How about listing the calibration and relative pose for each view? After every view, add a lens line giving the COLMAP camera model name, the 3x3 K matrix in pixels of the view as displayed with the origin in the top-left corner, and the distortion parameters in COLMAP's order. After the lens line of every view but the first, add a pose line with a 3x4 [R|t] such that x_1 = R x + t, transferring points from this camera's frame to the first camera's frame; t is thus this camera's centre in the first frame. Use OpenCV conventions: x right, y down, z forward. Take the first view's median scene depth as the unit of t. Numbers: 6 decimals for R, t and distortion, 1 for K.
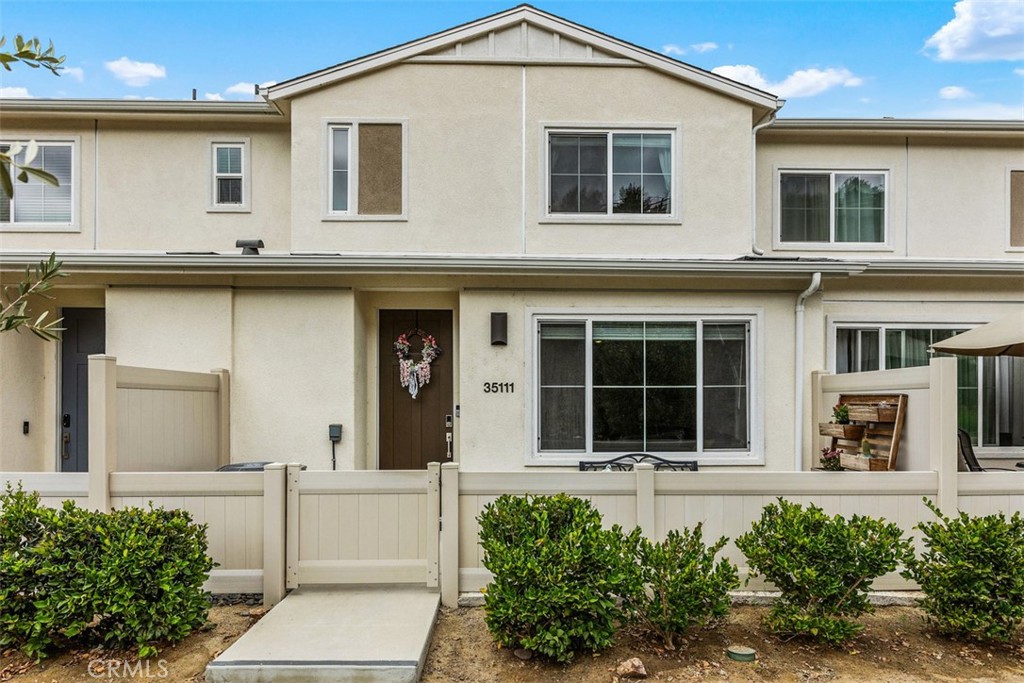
lens RADIAL K [[558.6, 0, 512.9], [0, 558.6, 409.5], [0, 0, 1]] dist [0.002092, 0.000067]
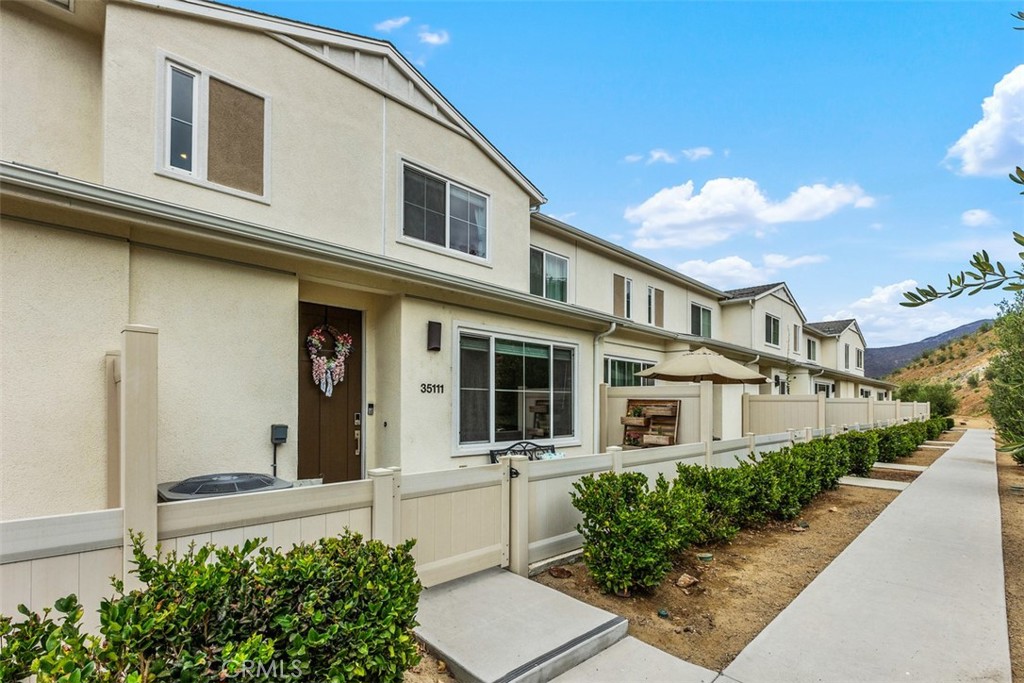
lens RADIAL K [[458.6, 0, 512.1], [0, 458.6, 403.2], [0, 0, 1]] dist [0.000409, -0.000046]
pose [[0.742859, 0.007993, 0.669400, -0.511320], [-0.004196, 0.999965, -0.007282, -0.003728], [-0.669435, 0.002601, 0.742866, 0.207004]]
